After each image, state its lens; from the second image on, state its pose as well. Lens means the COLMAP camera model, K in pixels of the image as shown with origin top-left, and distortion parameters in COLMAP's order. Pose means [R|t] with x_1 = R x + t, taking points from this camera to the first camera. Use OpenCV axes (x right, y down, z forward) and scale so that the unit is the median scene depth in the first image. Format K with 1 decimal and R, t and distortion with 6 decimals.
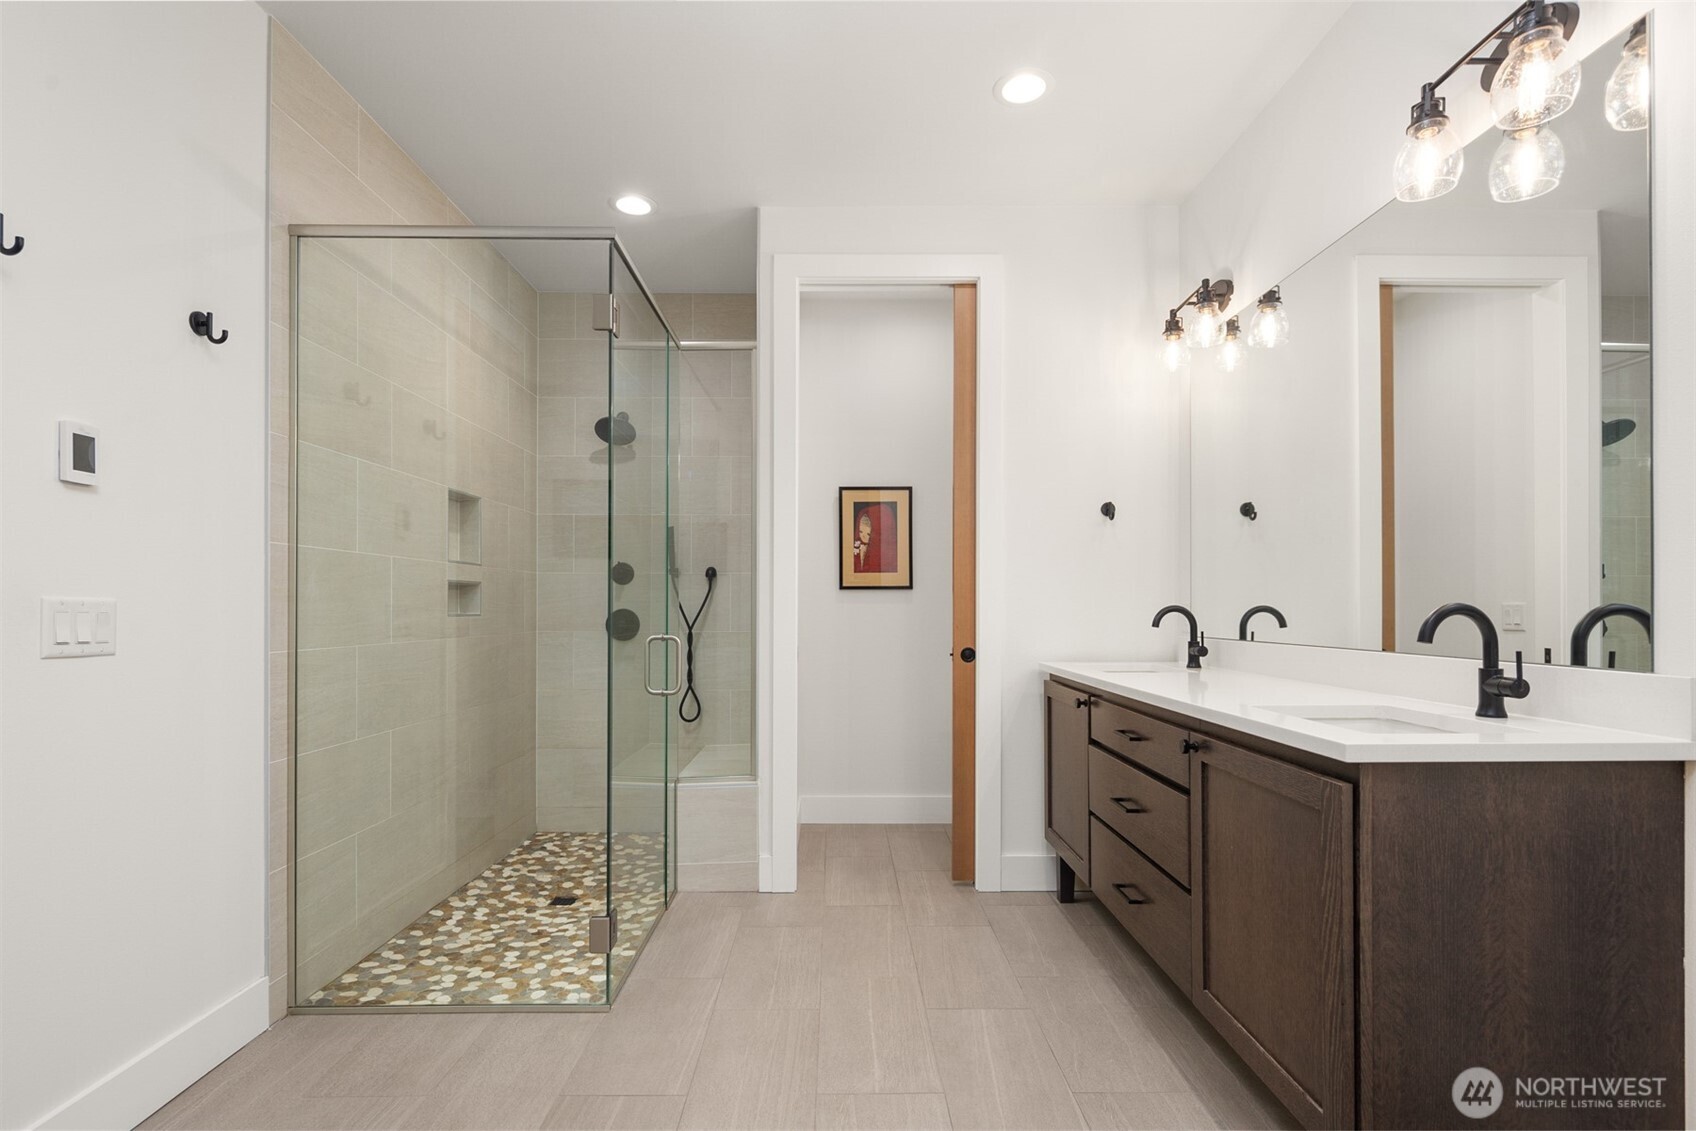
lens RADIAL K [[812.5, 0, 822.6], [0, 812.5, 597.1], [0, 0, 1]] dist [0.003184, -0.000875]
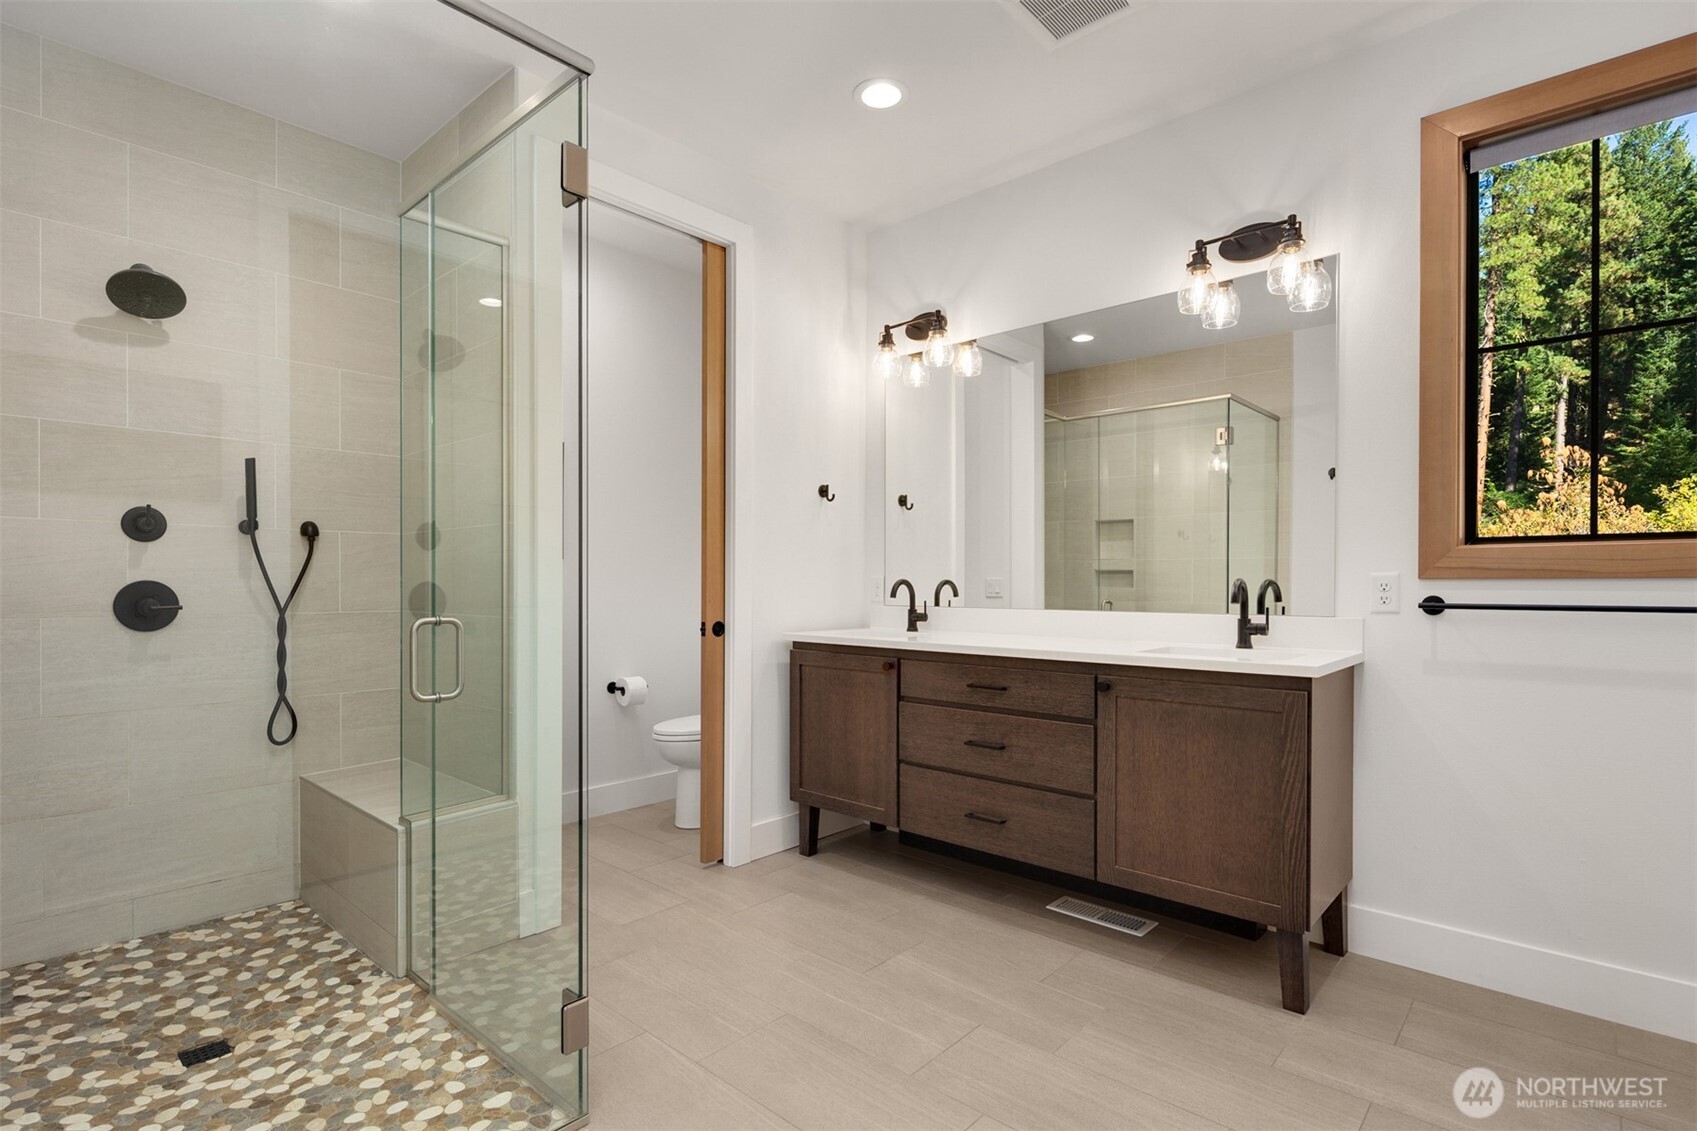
lens RADIAL K [[828.4, 0, 848.3], [0, 828.4, 580.8], [0, 0, 1]] dist [-0.002105, -0.003703]
pose [[0.677496, 0.001066, 0.735526, -0.452763], [-0.011669, 0.999889, 0.009299, 0.002544], [-0.735434, -0.014883, 0.677433, 0.220394]]
